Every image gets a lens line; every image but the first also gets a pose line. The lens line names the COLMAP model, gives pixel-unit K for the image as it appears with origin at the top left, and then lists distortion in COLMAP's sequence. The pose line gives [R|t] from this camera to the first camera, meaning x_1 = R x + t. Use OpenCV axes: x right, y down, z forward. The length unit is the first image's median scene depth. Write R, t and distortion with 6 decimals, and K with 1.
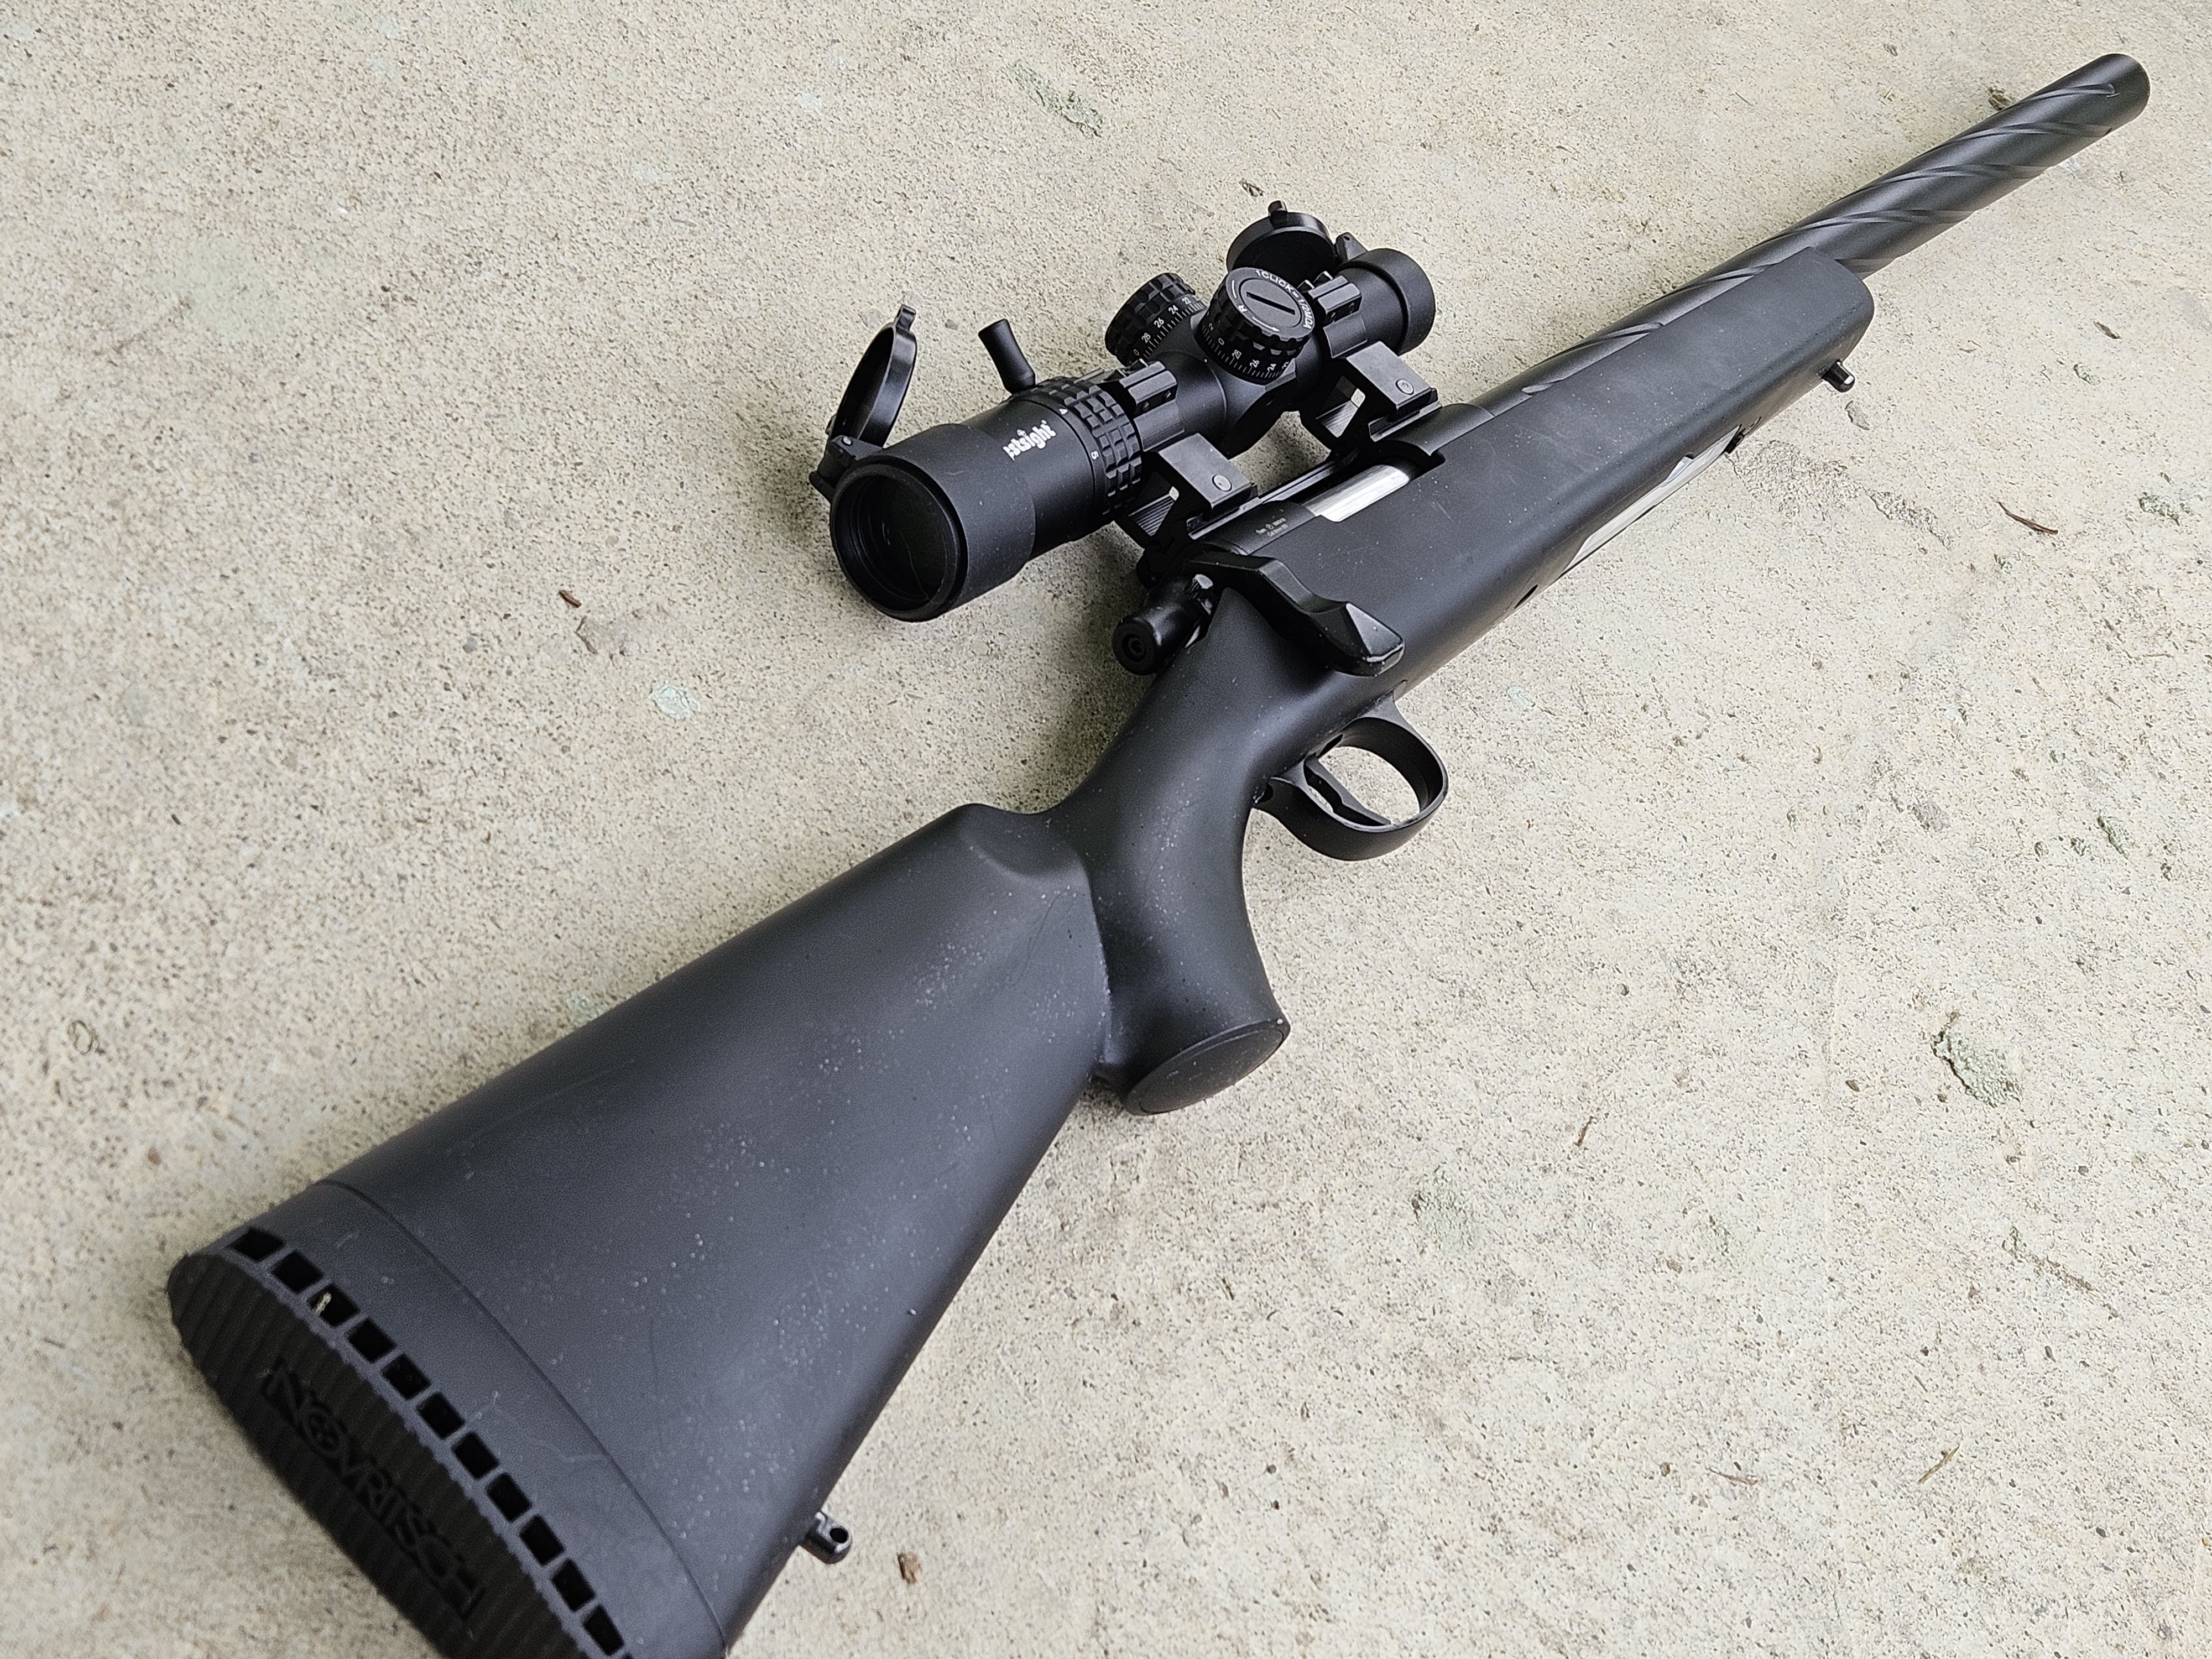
lens RADIAL K [[3497.1, 0, 1096.7], [0, 3497.1, 830.9], [0, 0, 1]] dist [0.063645, 0.000000]
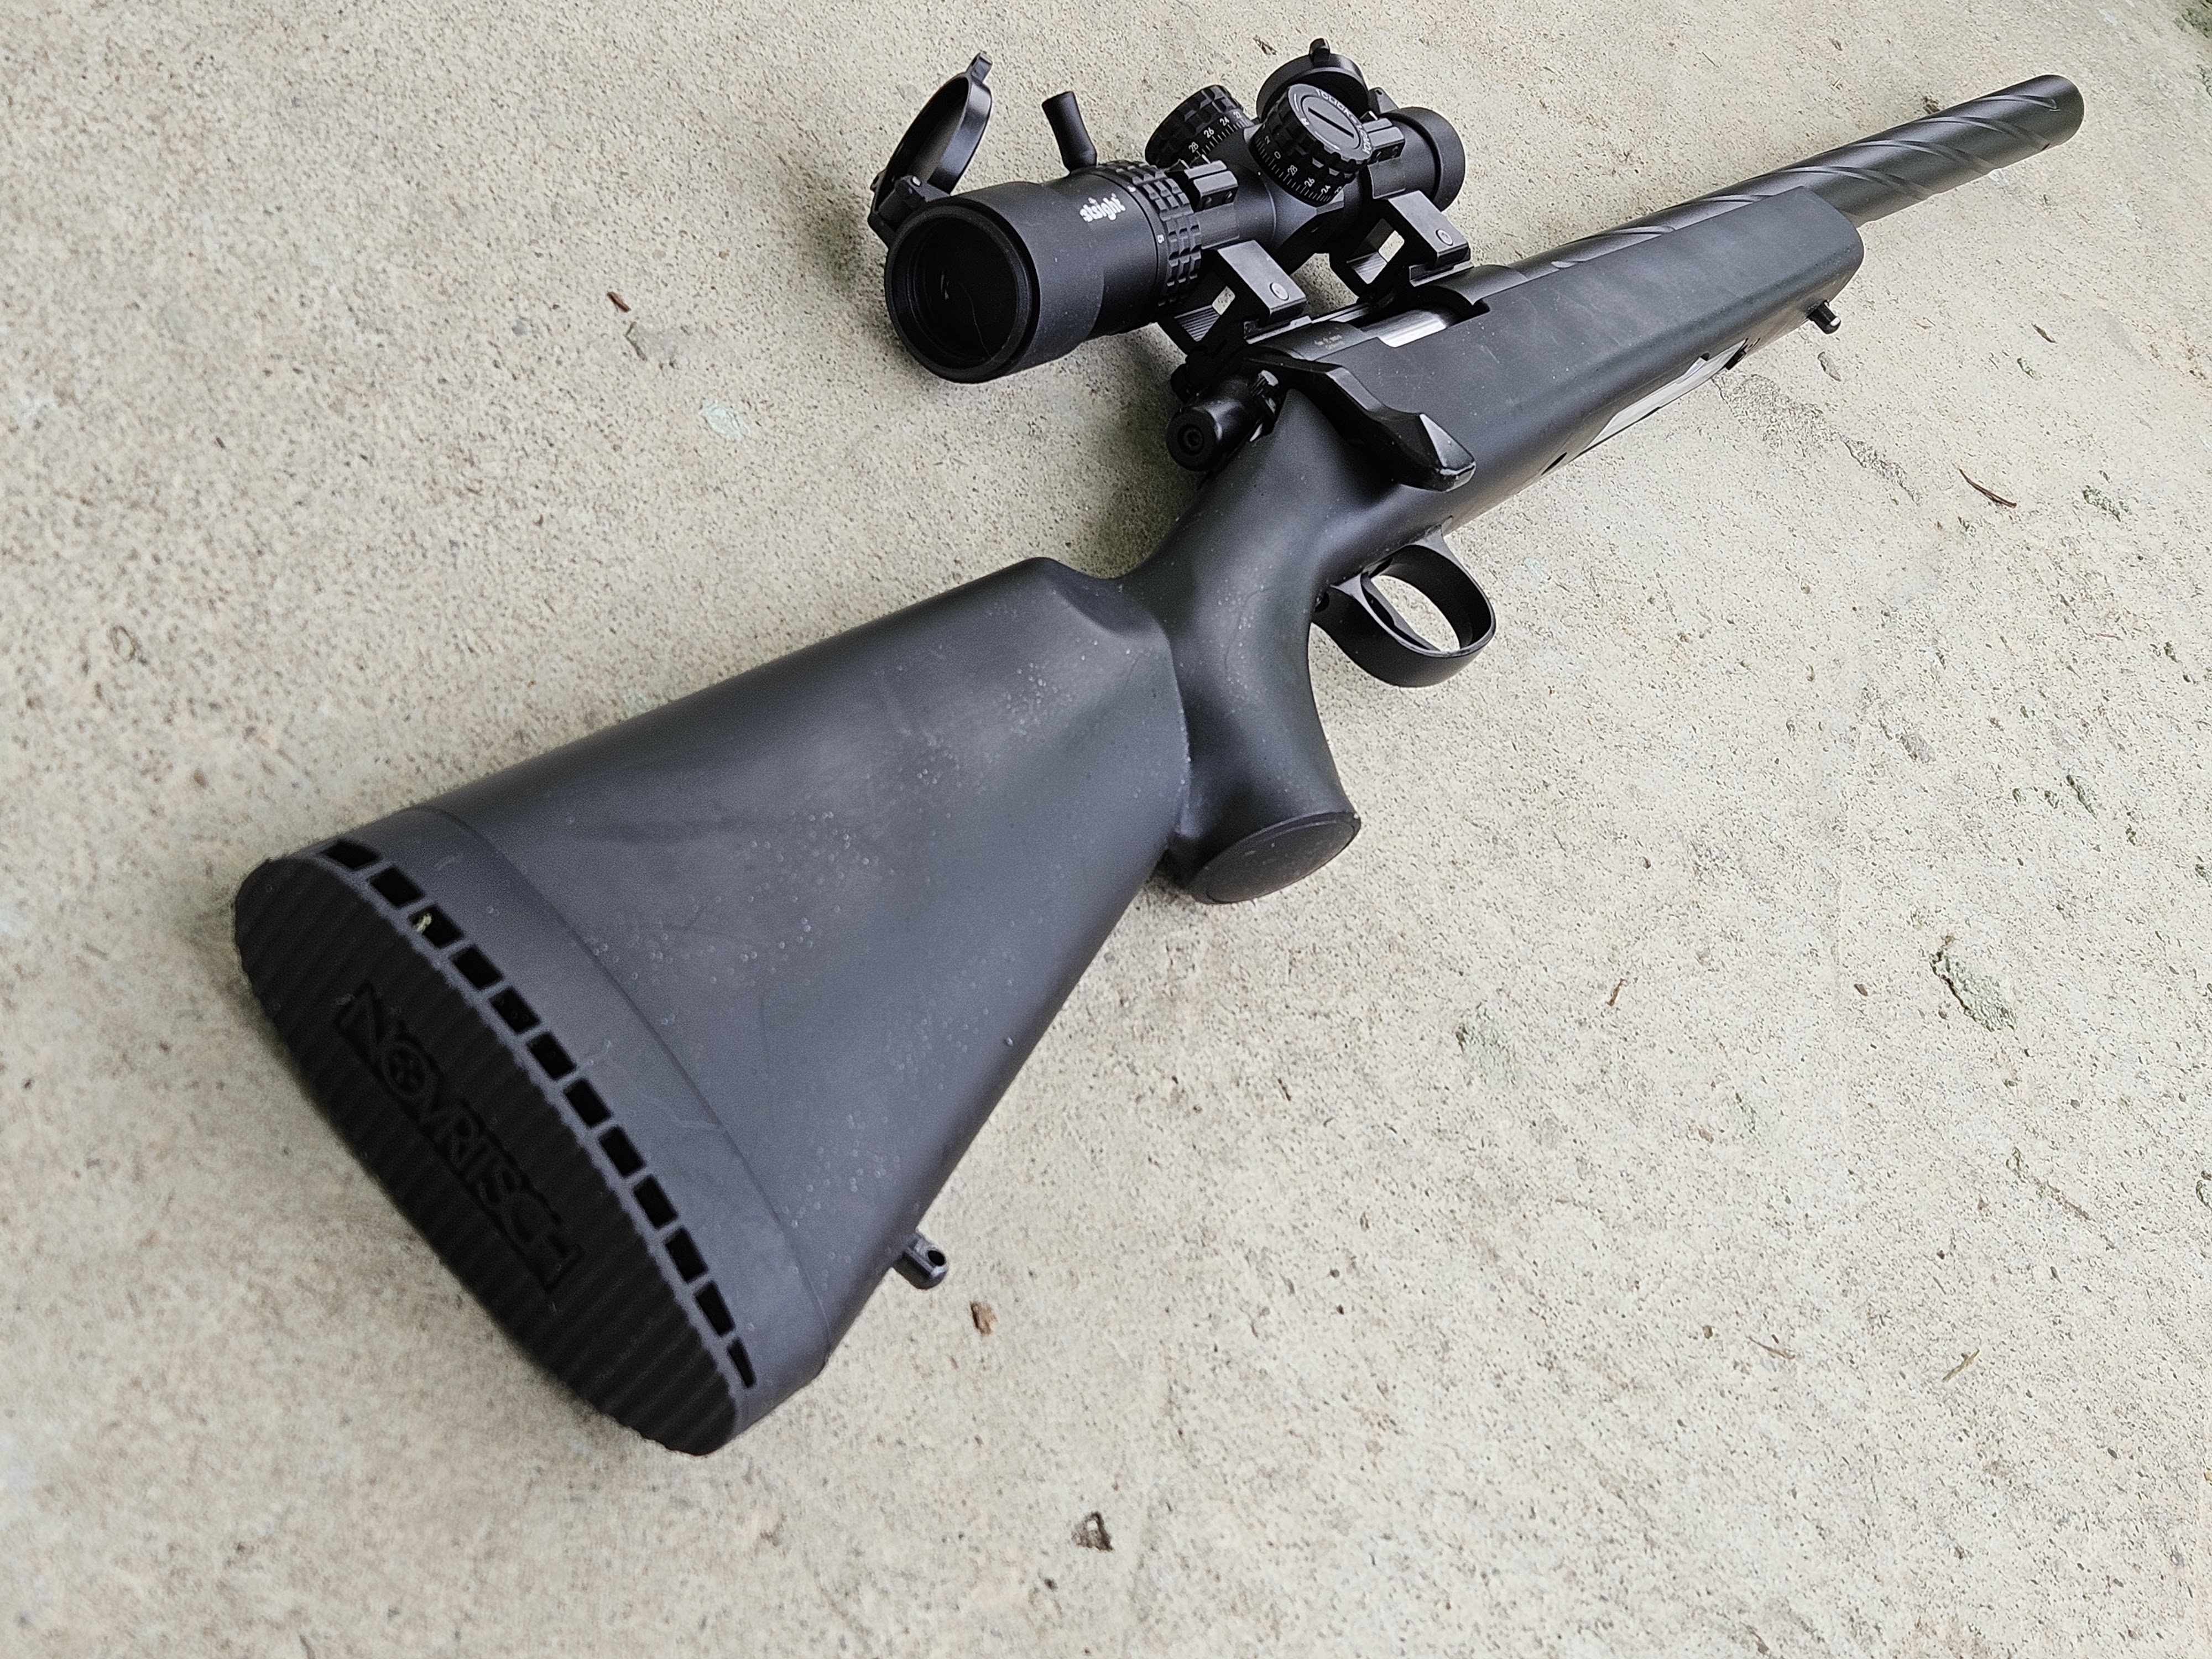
lens RADIAL K [[3497.1, 0, 1072.1], [0, 3497.1, 809.5], [0, 0, 1]] dist [0.063645, 0.000000]
pose [[0.989713, 0.098580, 0.103686, -0.111453], [-0.094080, 0.994434, -0.047438, 0.096684], [-0.107785, 0.037196, 0.993478, 0.071370]]
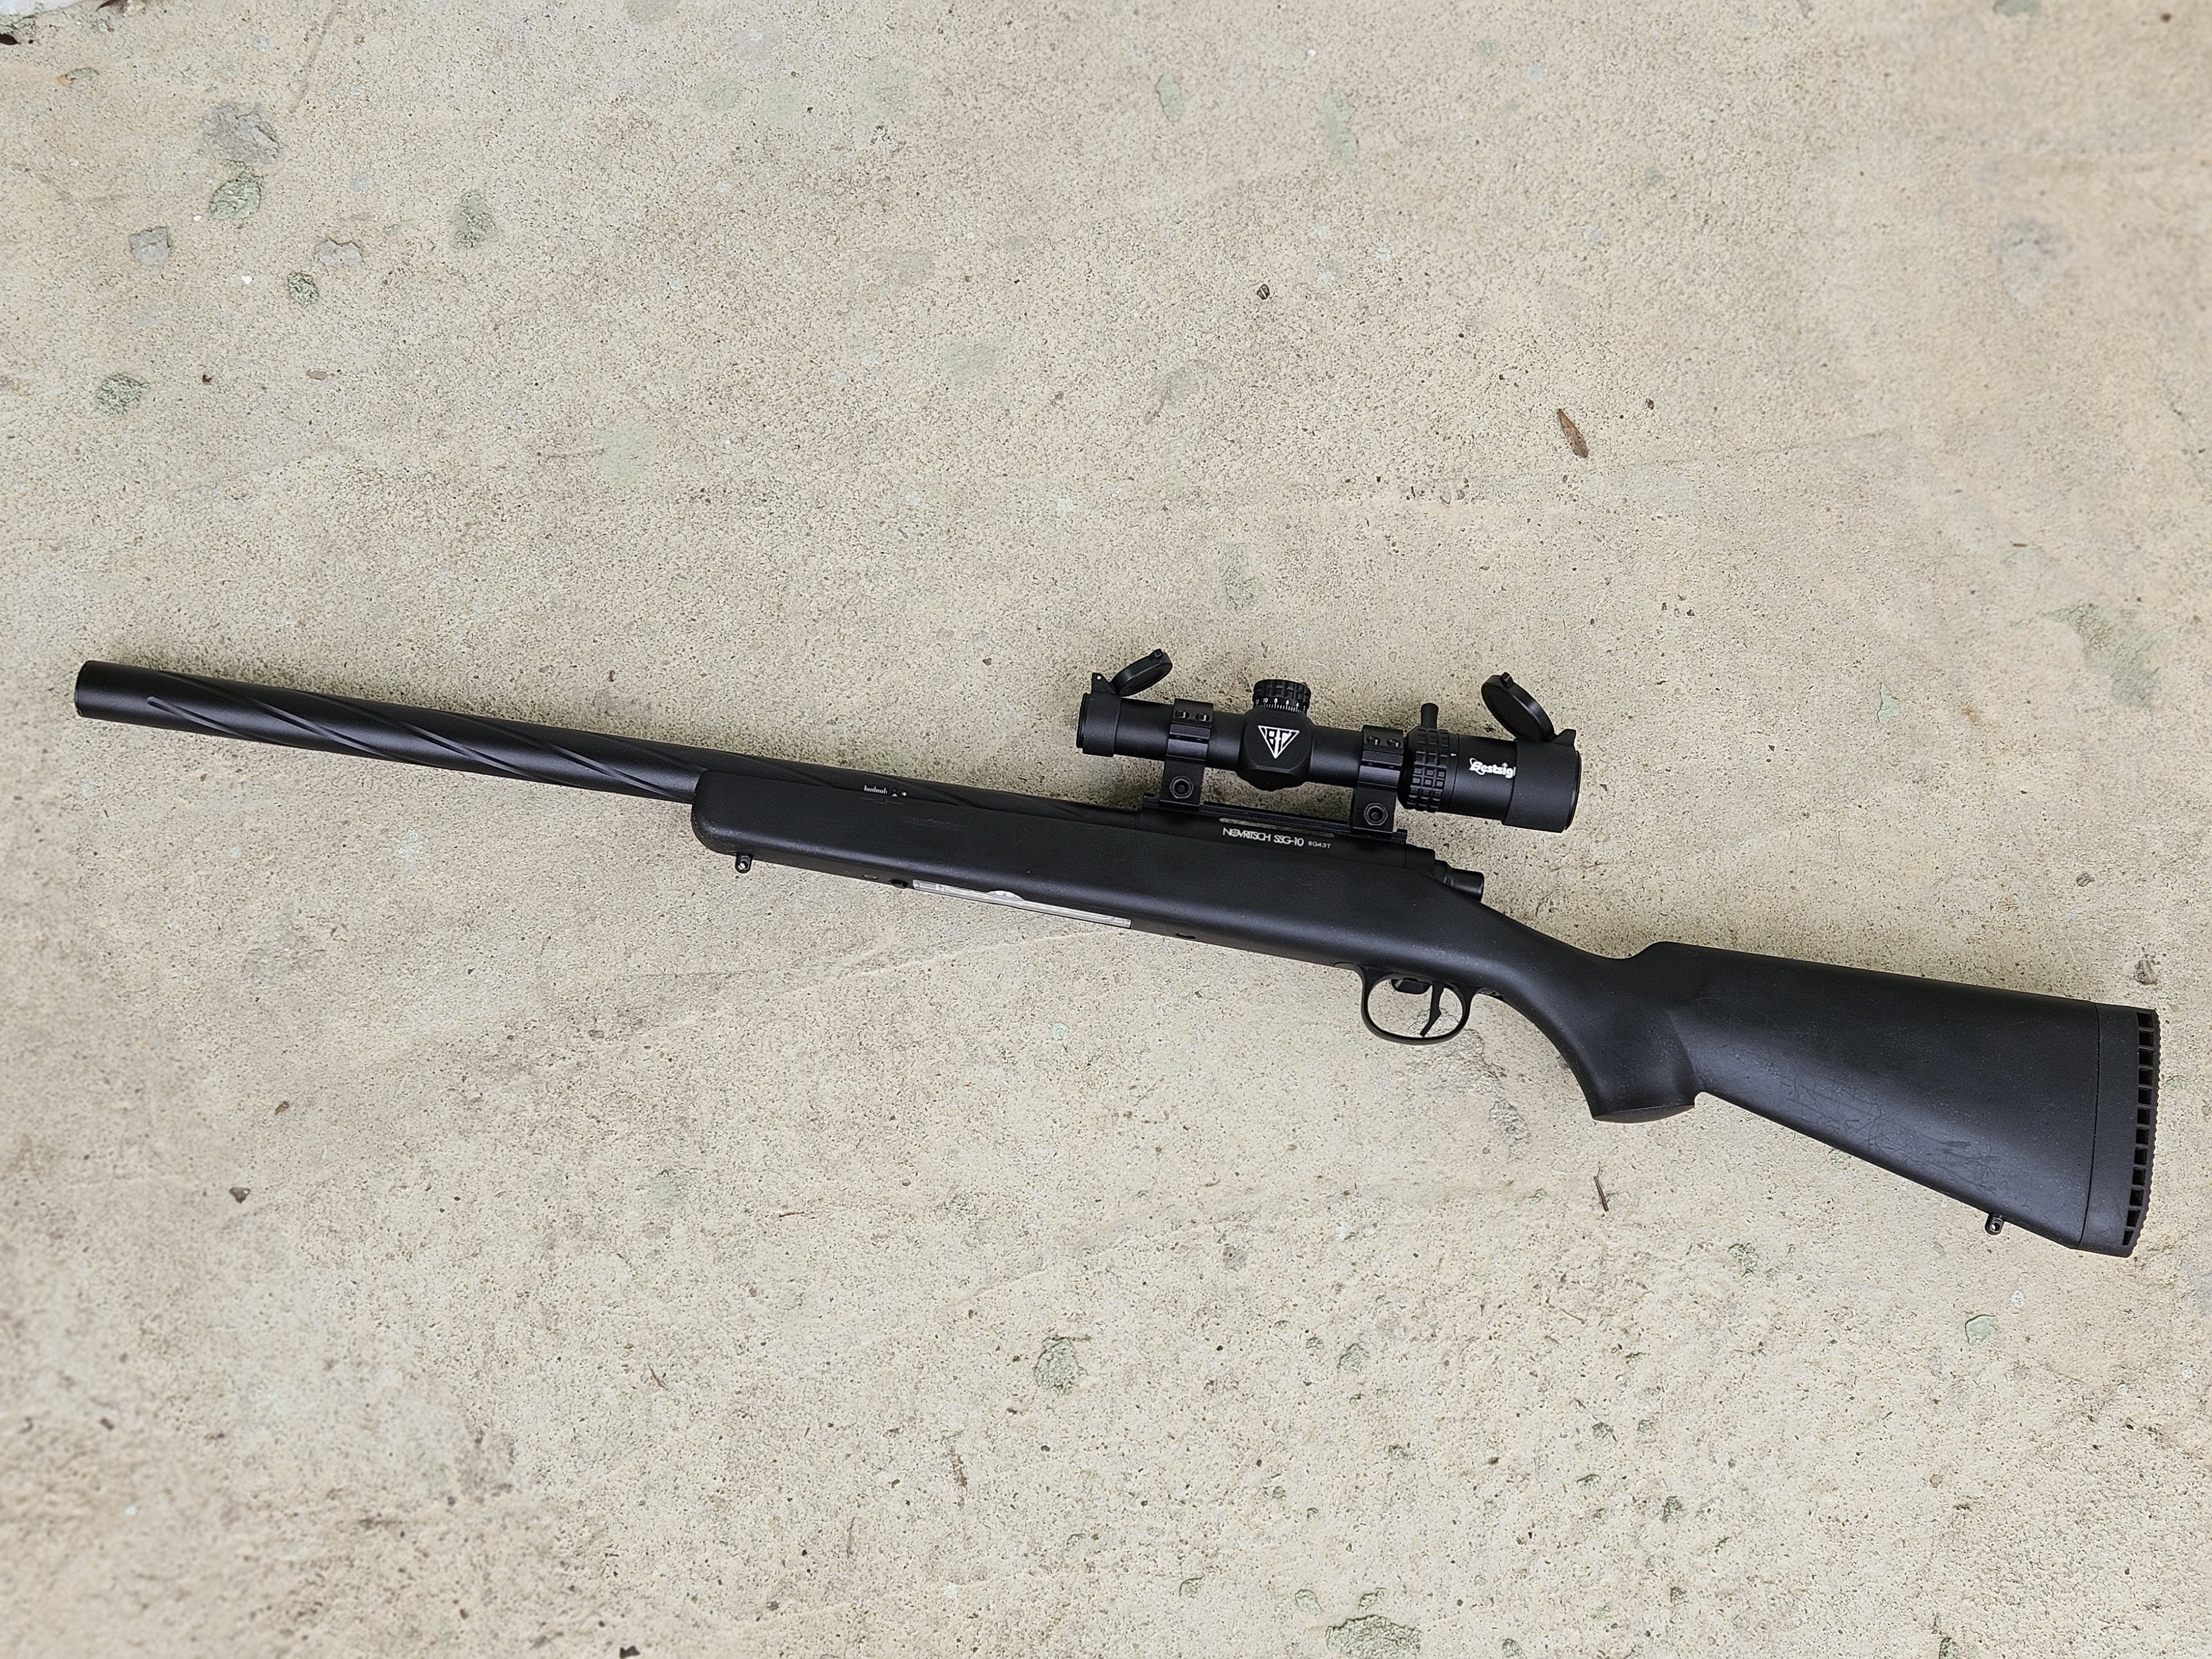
lens RADIAL K [[2986.2, 0, 1113.2], [0, 2986.2, 802.3], [0, 0, 1]] dist [0.061647, 0.000000]
pose [[0.521619, 0.649178, -0.553608, 1.007871], [-0.460115, 0.760475, 0.458227, -0.933358], [0.718476, 0.015704, 0.695374, -0.020104]]
